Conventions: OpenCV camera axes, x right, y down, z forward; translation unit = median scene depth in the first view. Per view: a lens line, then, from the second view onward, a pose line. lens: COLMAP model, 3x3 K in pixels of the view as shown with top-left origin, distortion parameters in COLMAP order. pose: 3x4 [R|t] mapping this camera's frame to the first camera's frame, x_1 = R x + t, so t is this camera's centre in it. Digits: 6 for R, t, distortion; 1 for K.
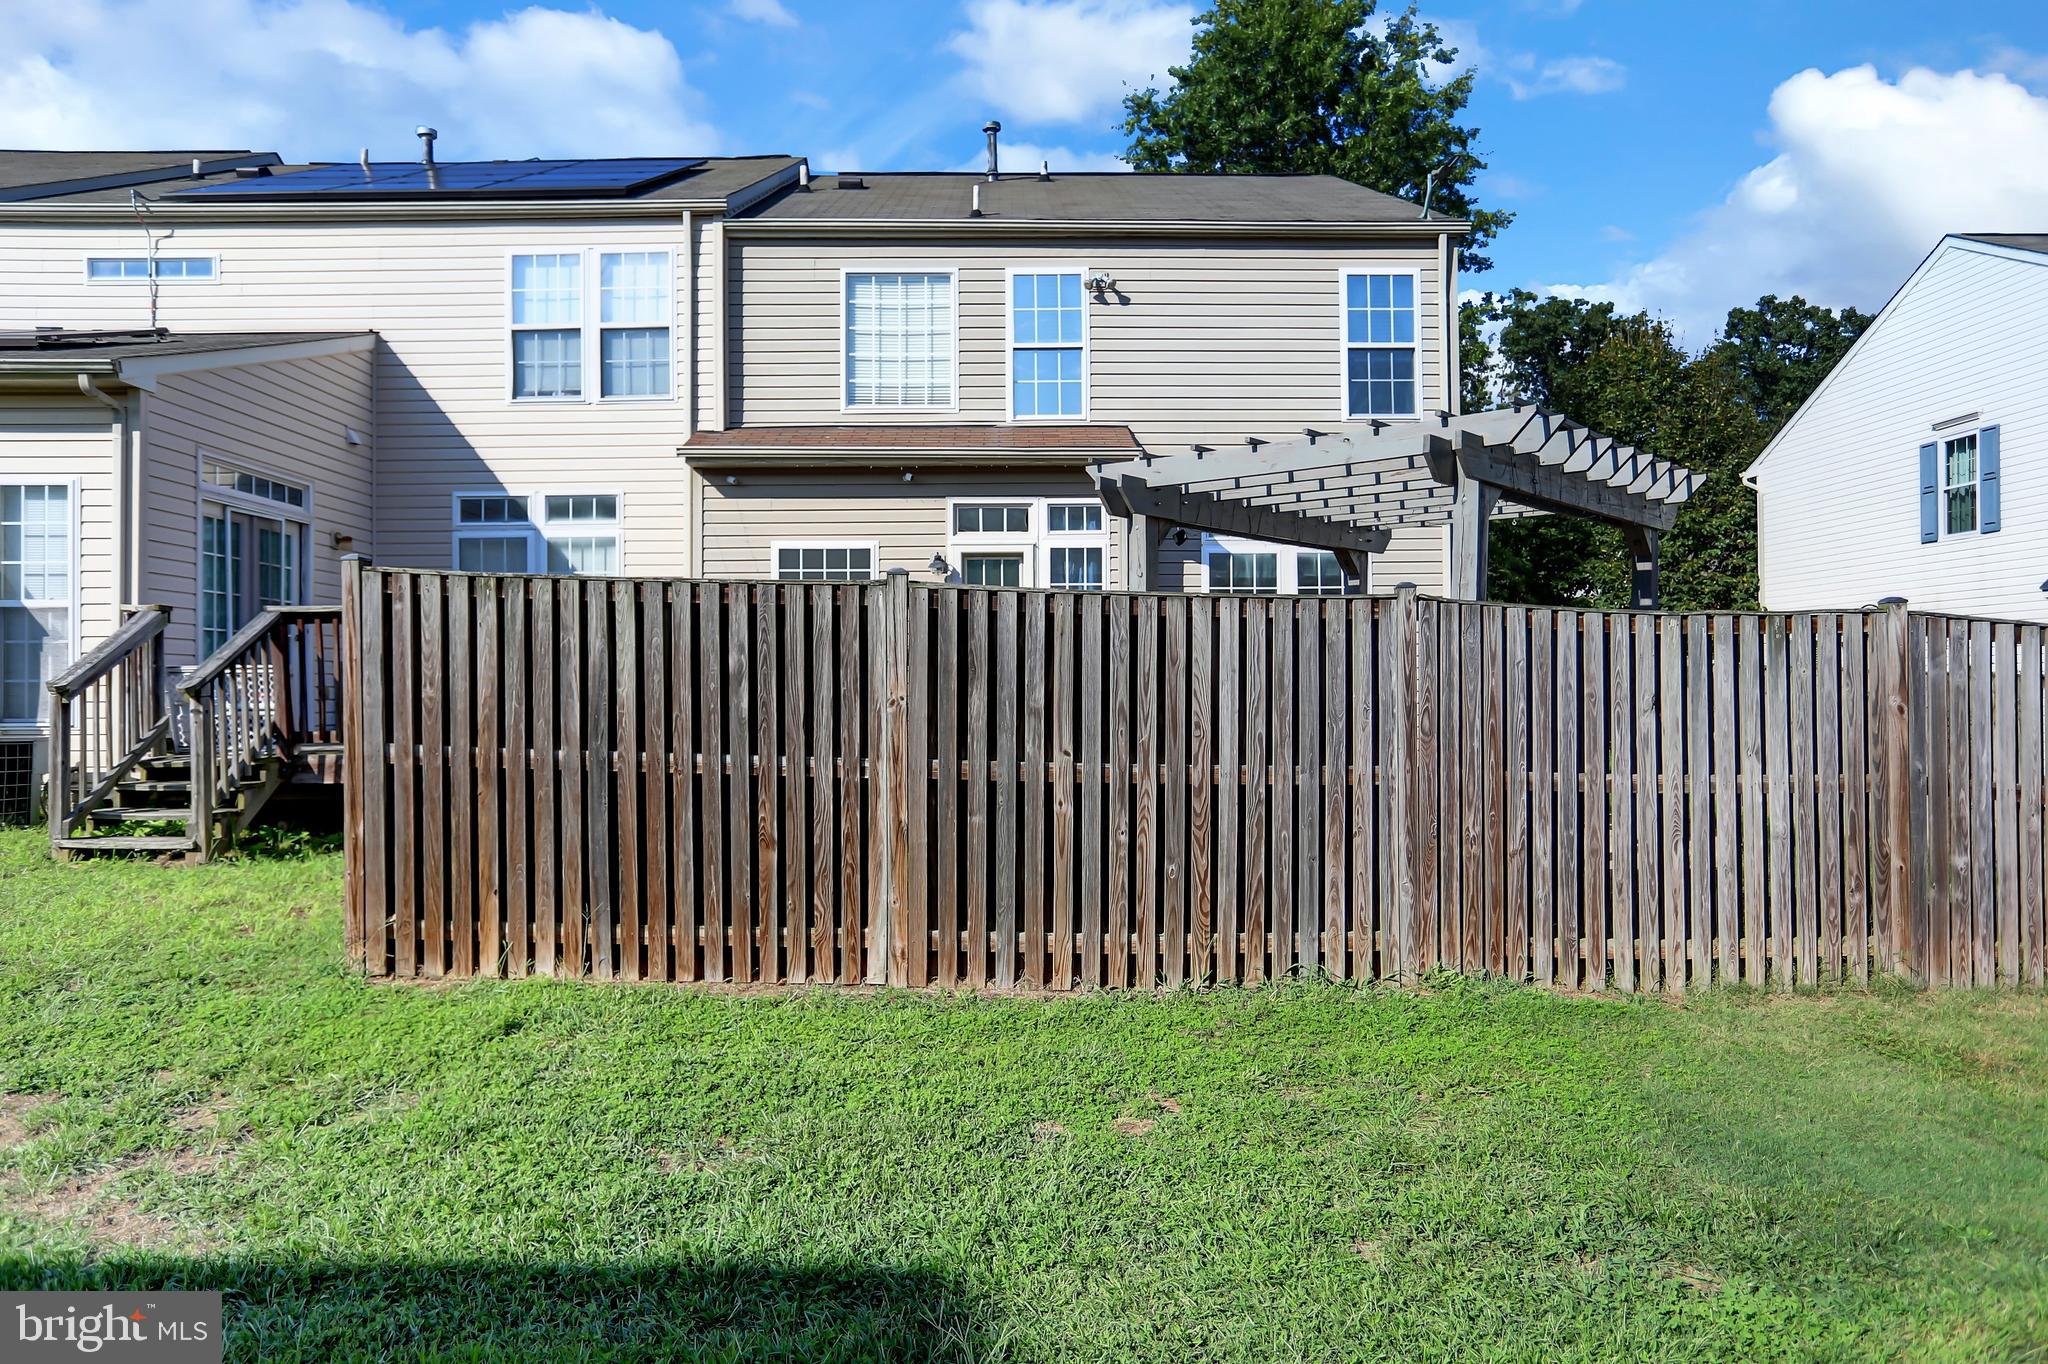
lens RADIAL K [[1302.1, 0, 1028.7], [0, 1302.1, 674.3], [0, 0, 1]] dist [-0.033528, 0.012680]
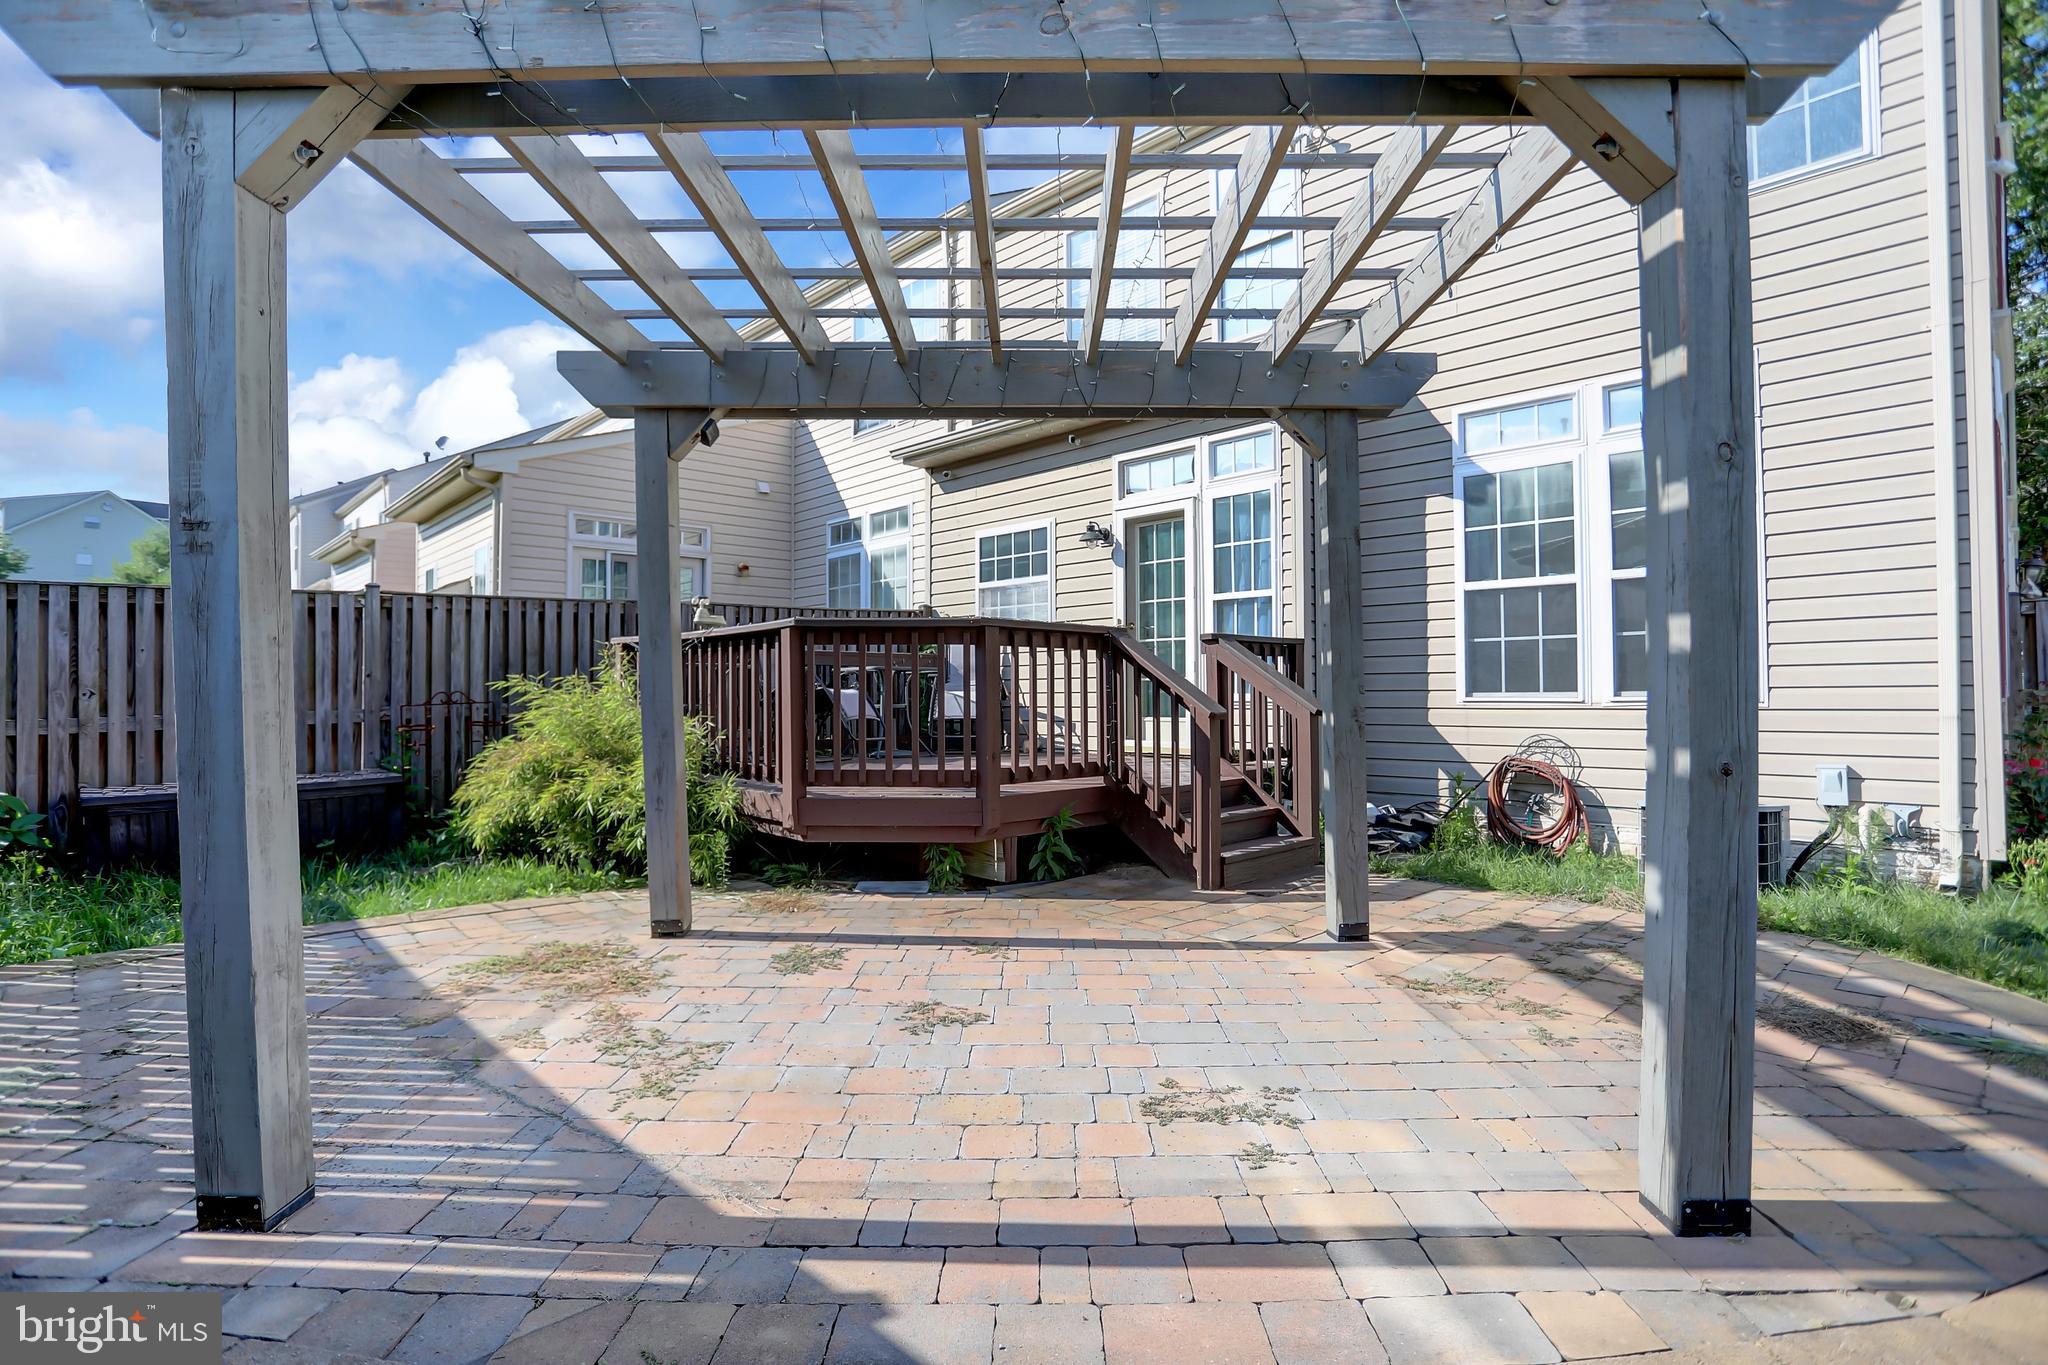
lens RADIAL K [[1000.8, 0, 1043.4], [0, 1000.8, 681.8], [0, 0, 1]] dist [-0.063139, 0.026388]
pose [[0.684511, -0.005124, -0.728984, 0.363844], [0.011609, 0.999925, 0.003872, 0.006611], [0.728910, -0.011113, 0.684520, 0.509275]]
